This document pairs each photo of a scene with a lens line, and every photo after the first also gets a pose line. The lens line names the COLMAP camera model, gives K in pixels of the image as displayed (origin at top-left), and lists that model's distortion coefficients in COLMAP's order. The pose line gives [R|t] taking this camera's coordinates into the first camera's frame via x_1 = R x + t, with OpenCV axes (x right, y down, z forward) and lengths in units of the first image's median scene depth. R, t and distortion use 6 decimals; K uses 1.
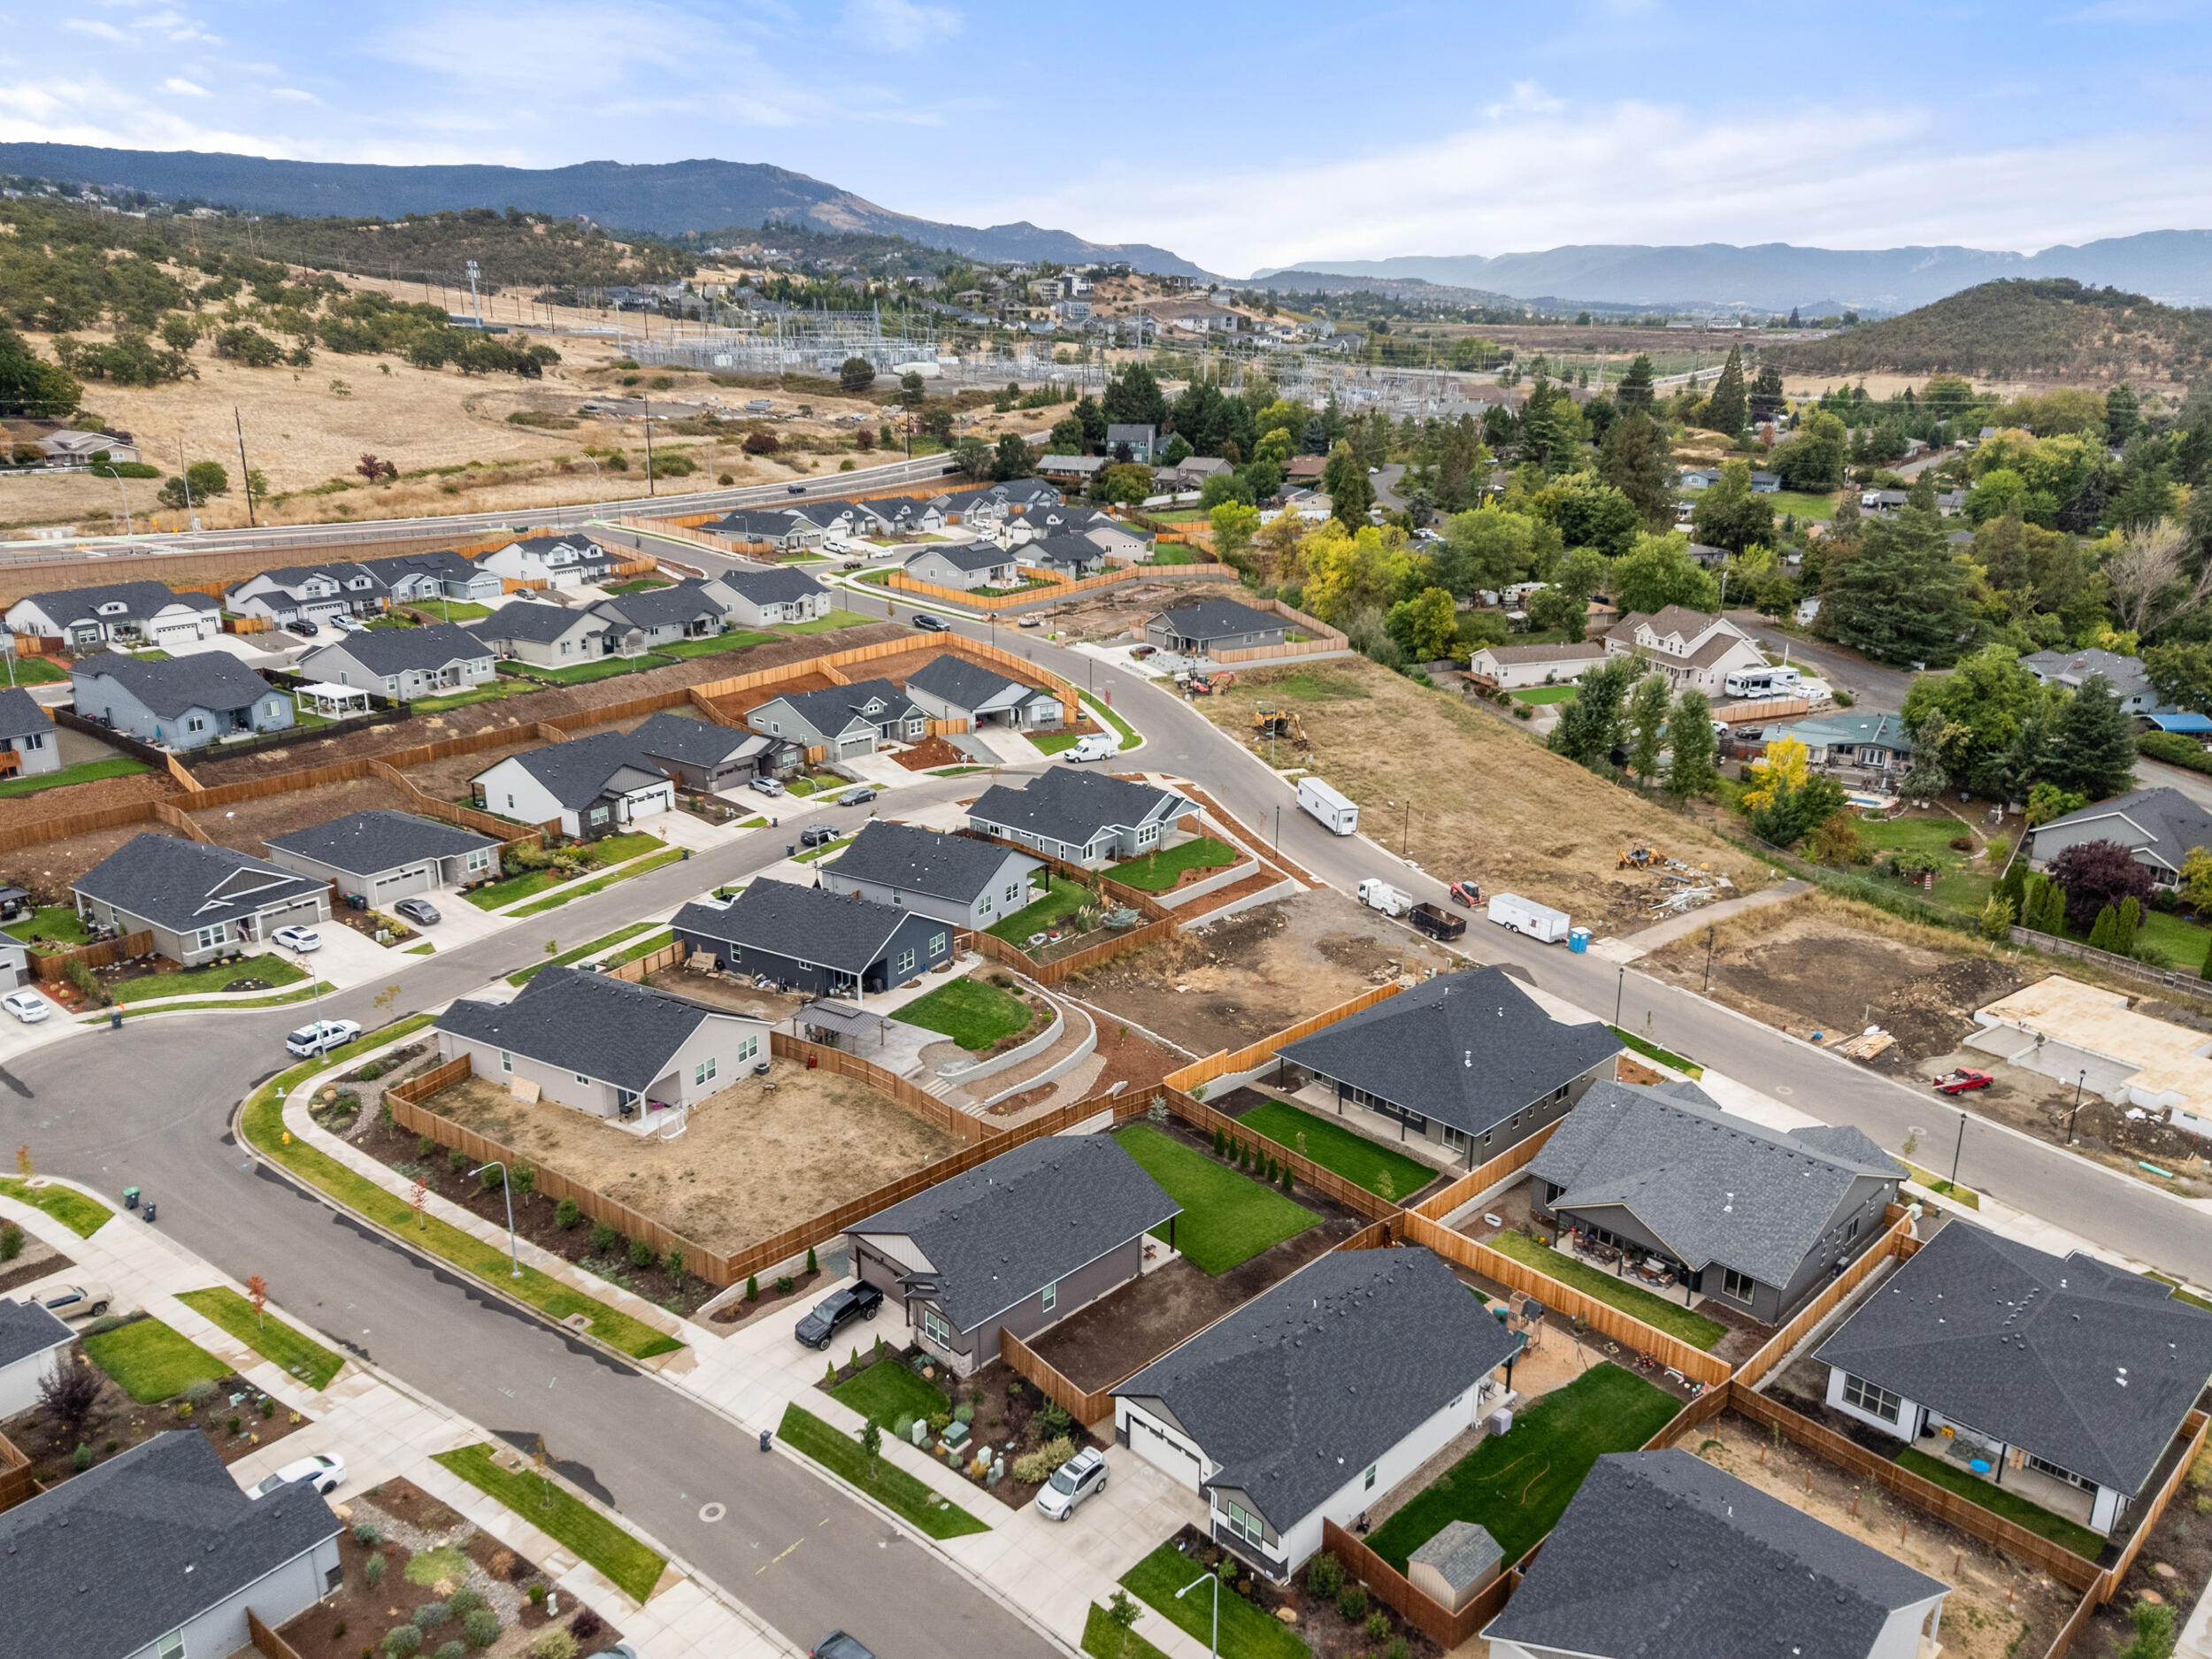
lens RADIAL K [[1619.3, 0, 1107.7], [0, 1619.3, 826.8], [0, 0, 1]] dist [0.063352, -0.059019]
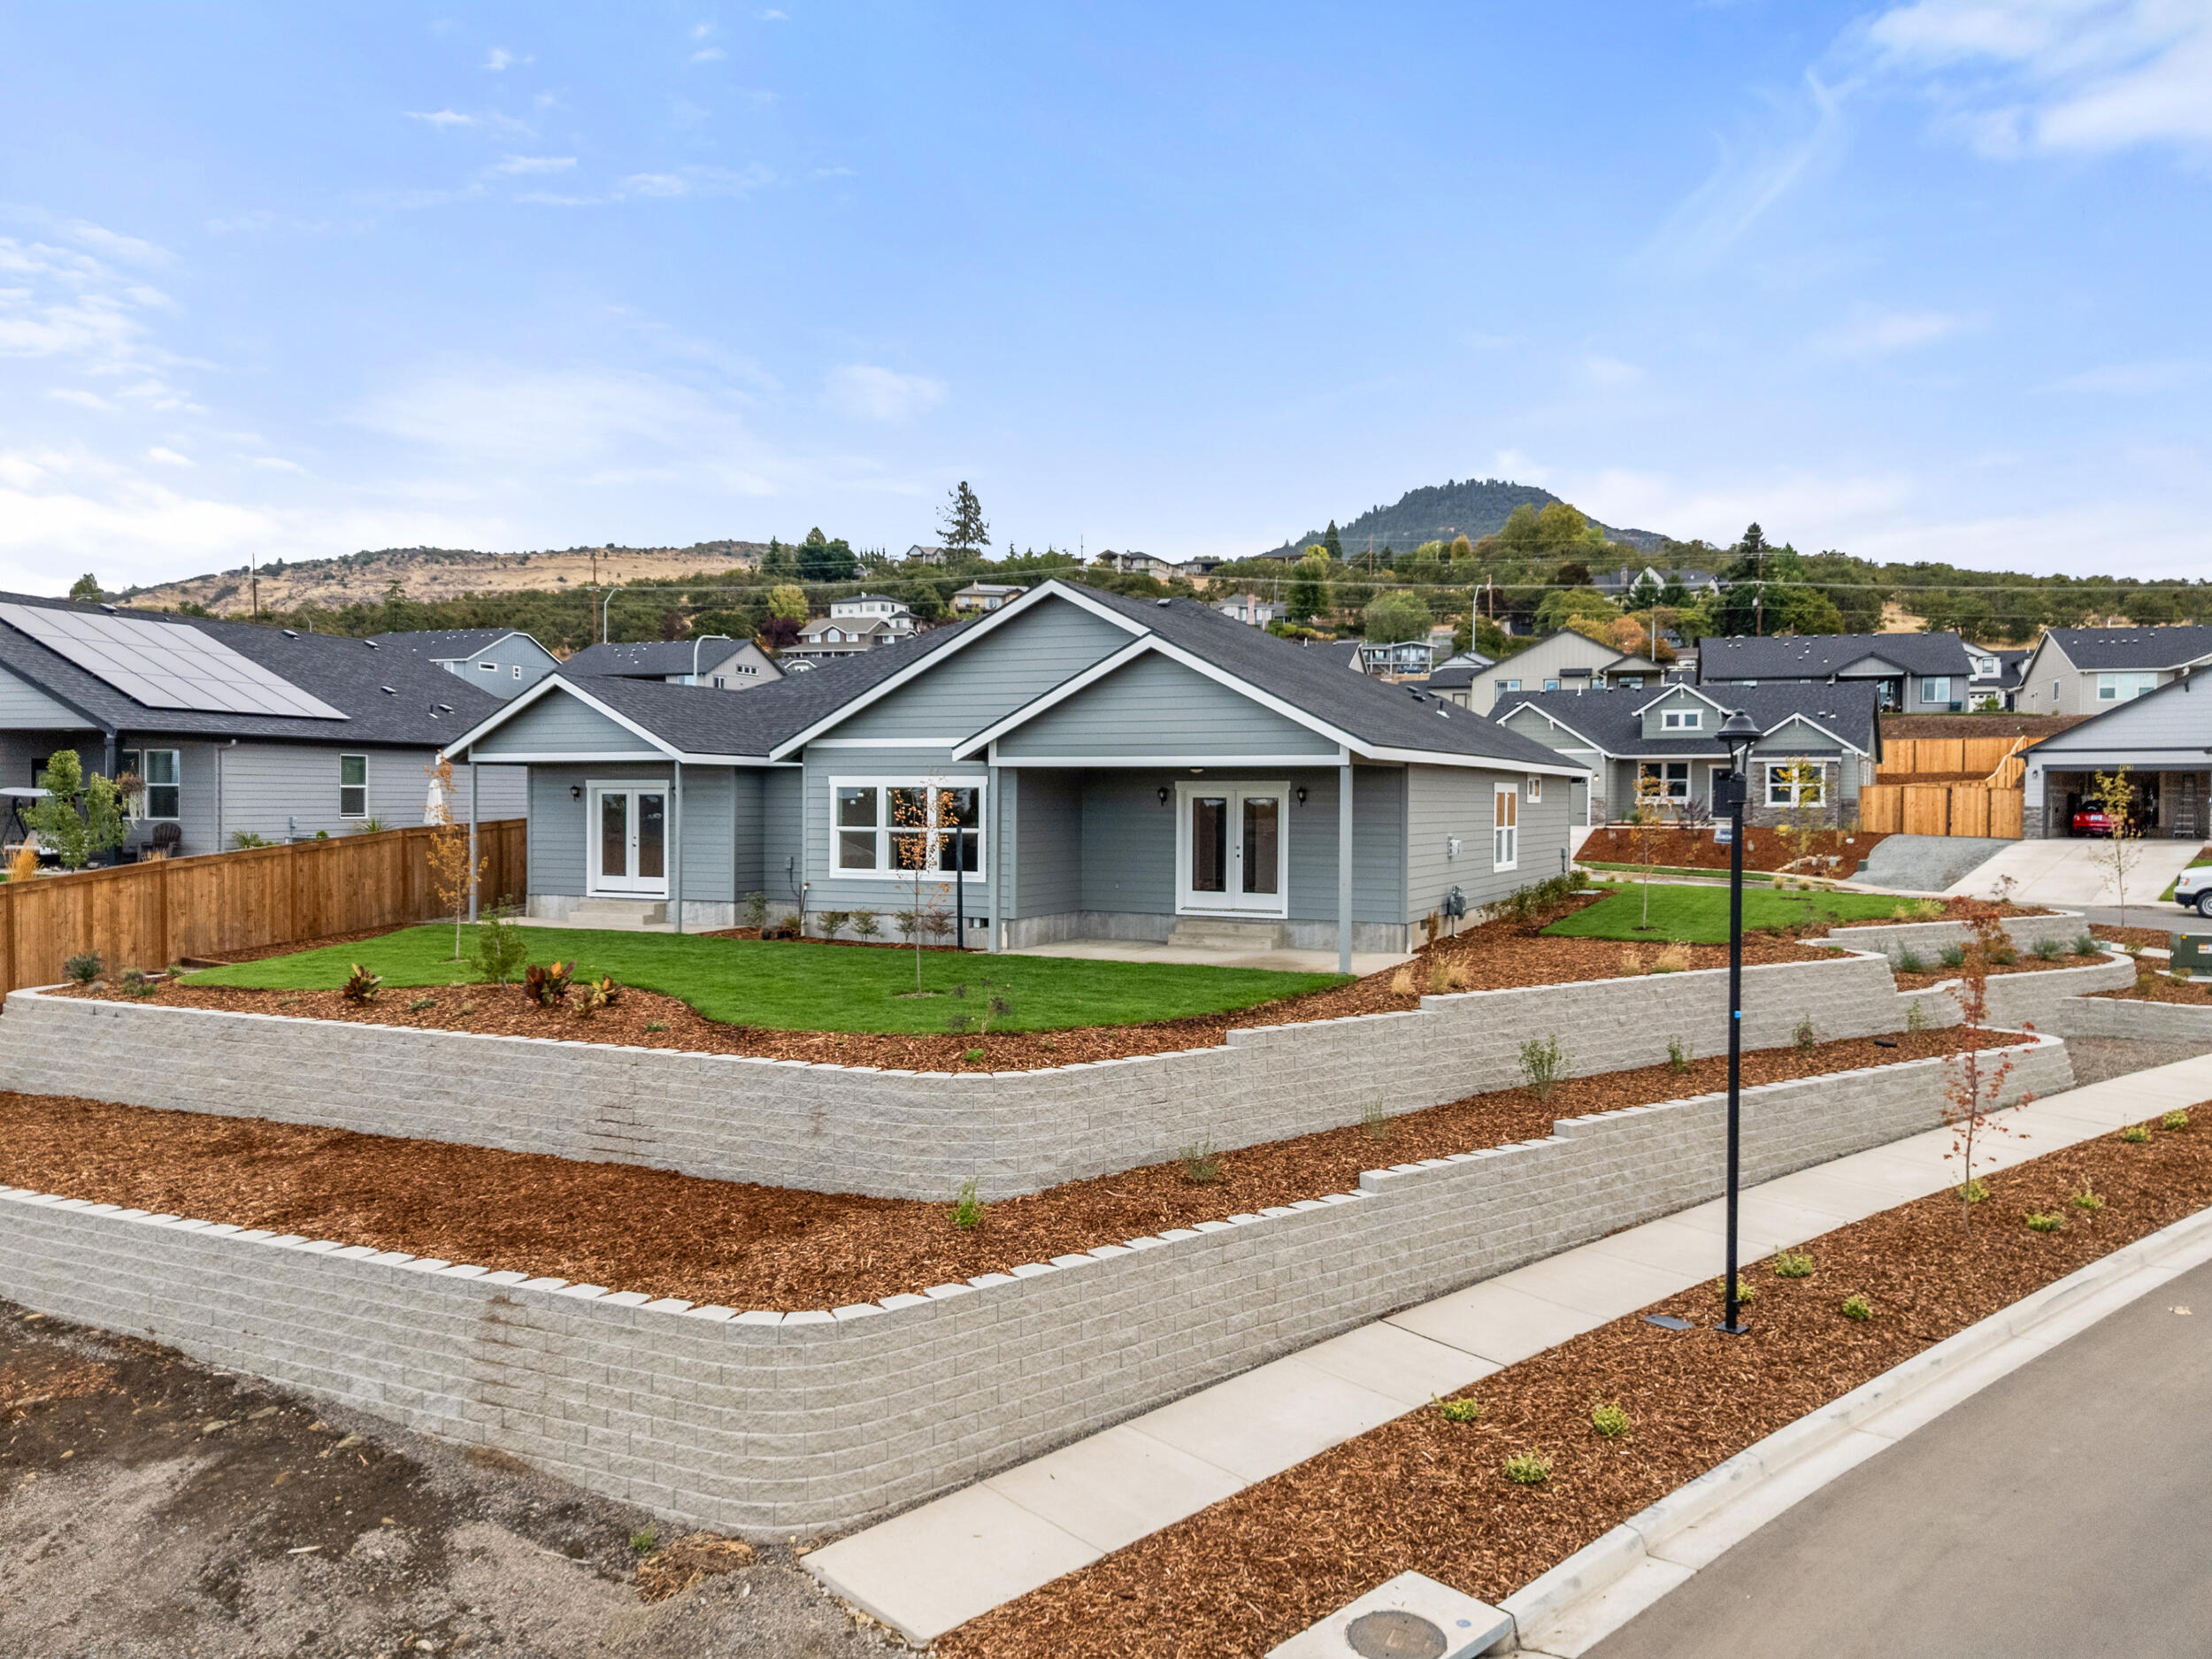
lens RADIAL K [[1619.3, 0, 1107.7], [0, 1619.3, 826.8], [0, 0, 1]] dist [0.063352, -0.059019]
pose [[0.267784, 0.013748, -0.963381, 0.175883], [-0.293285, 0.953610, -0.067914, 0.008998], [0.917756, 0.300731, 0.259394, 0.901205]]
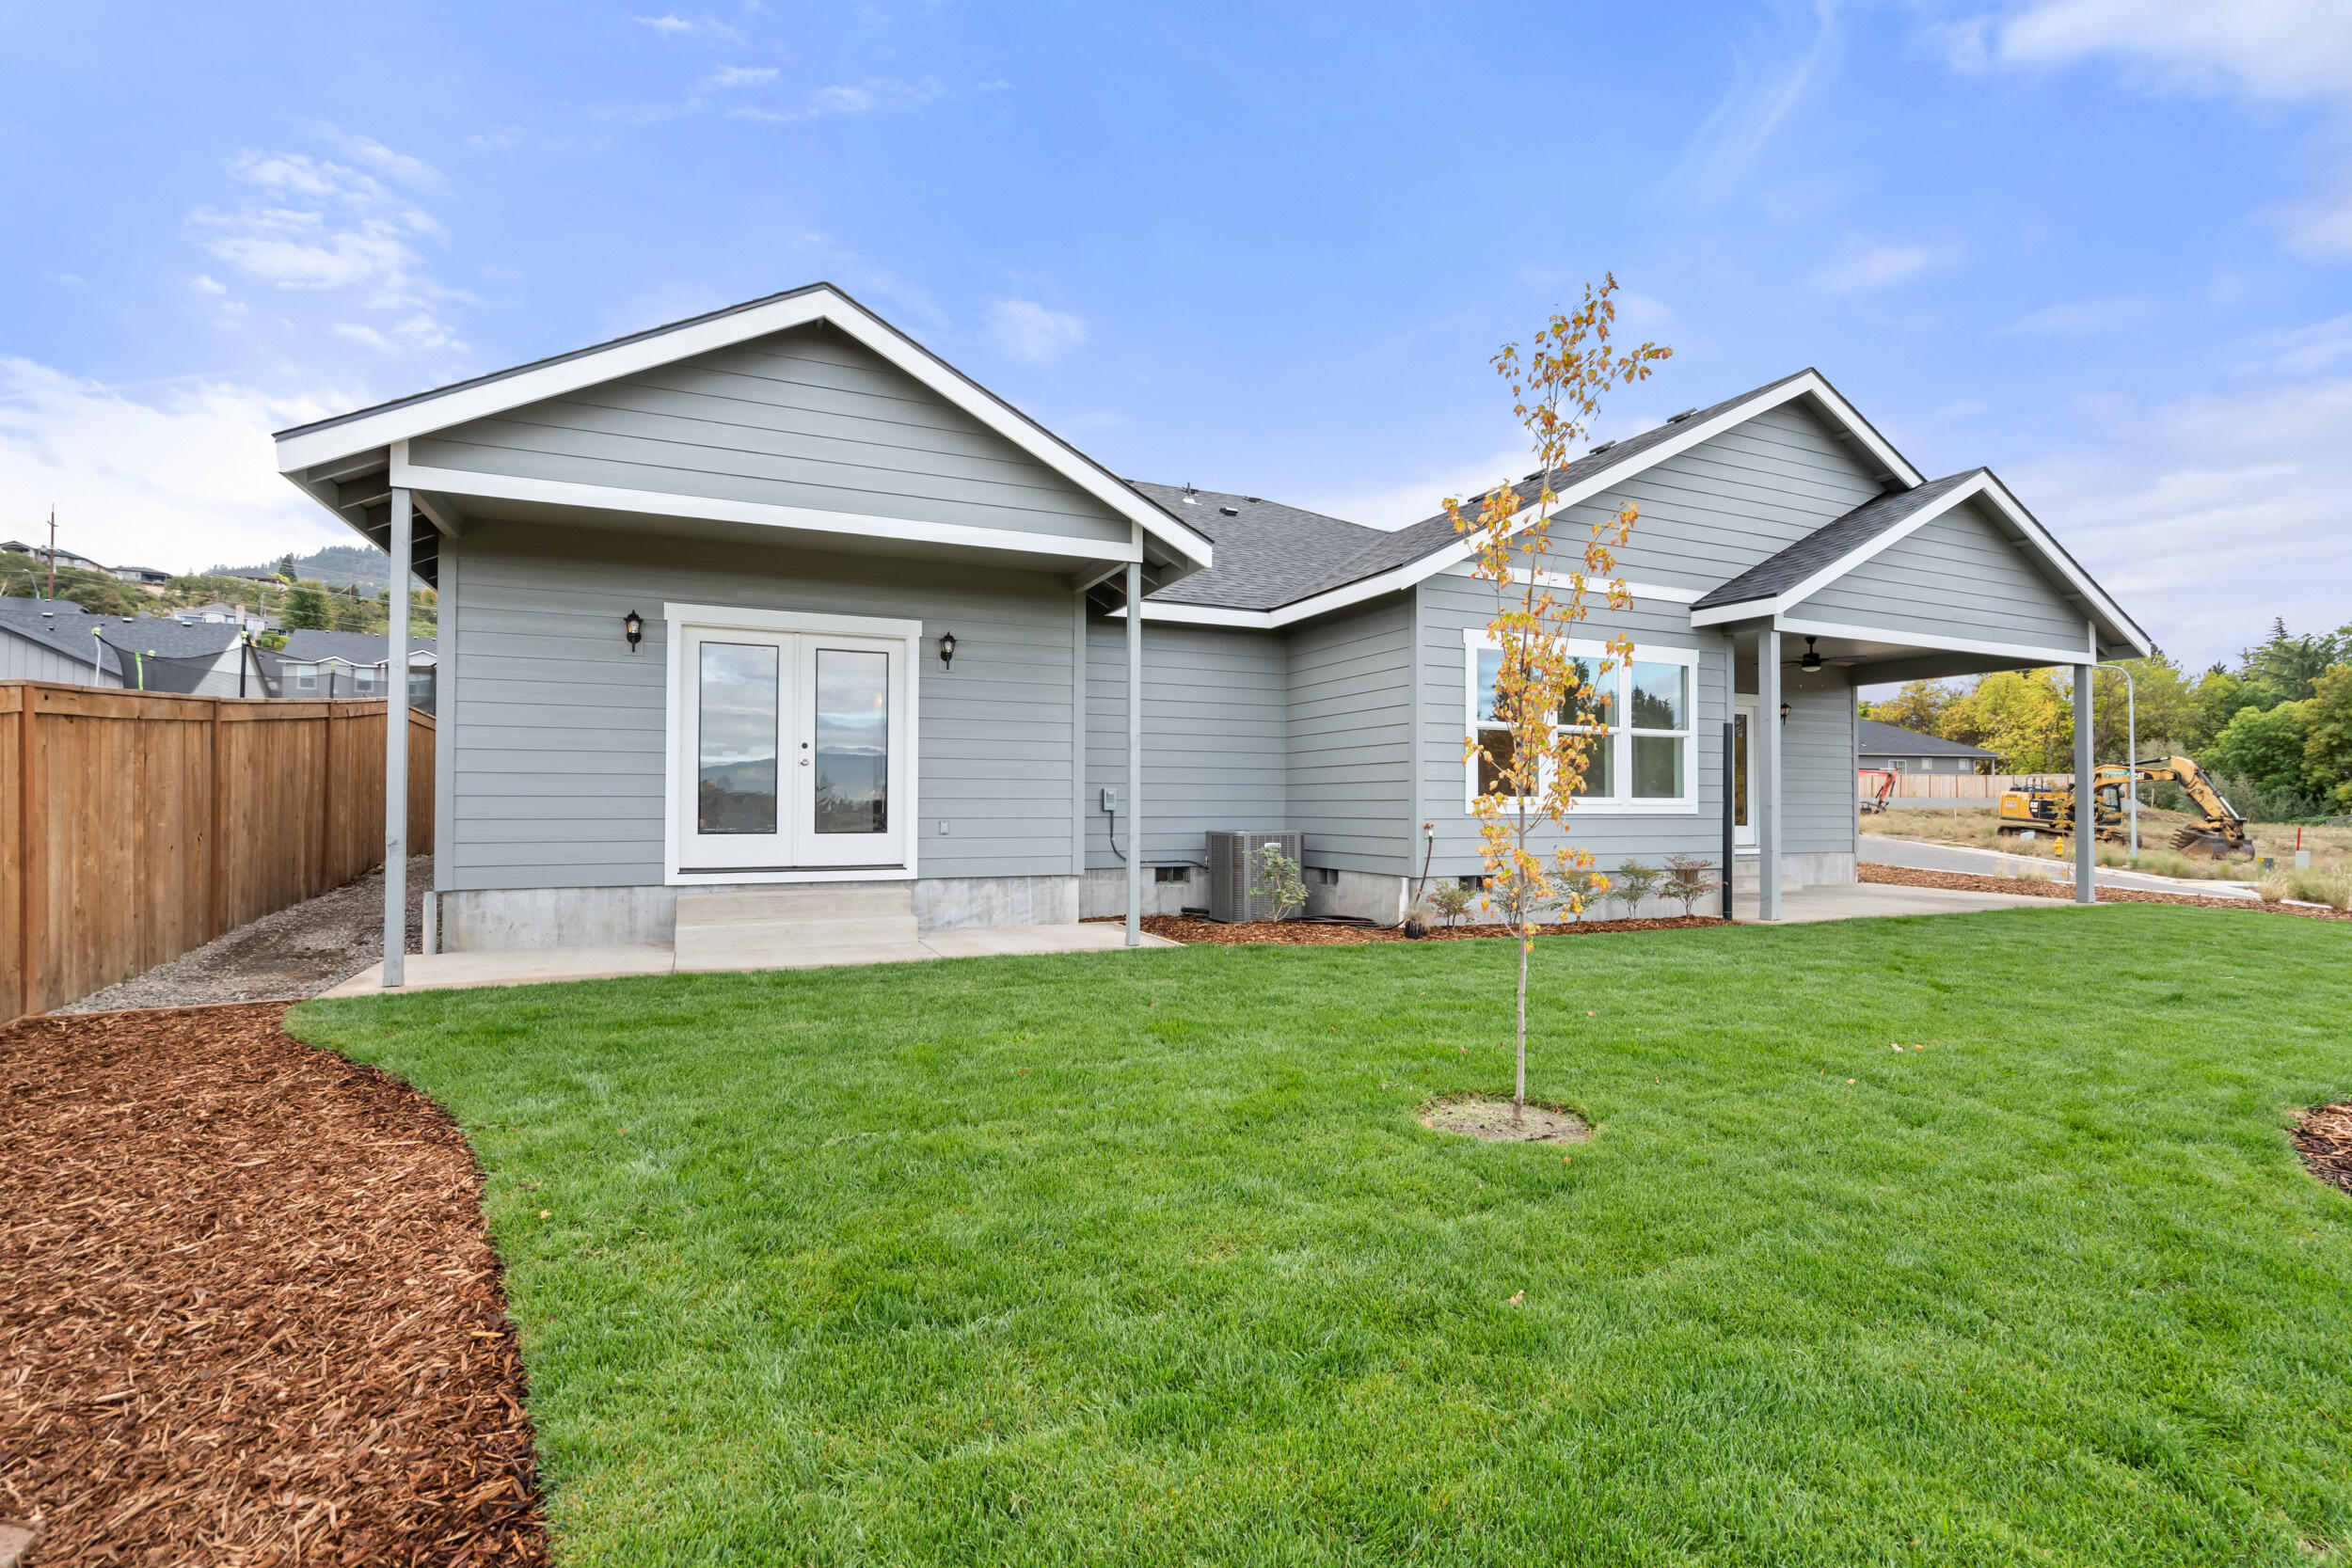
lens RADIAL K [[1099.8, 0, 1204.1], [0, 1099.8, 787.4], [0, 0, 1]] dist [0.000989, -0.000024]
pose [[0.915628, -0.005317, -0.401990, 0.028202], [-0.121484, 0.949508, -0.289269, 0.028221], [0.383231, 0.313698, 0.868750, 0.862070]]
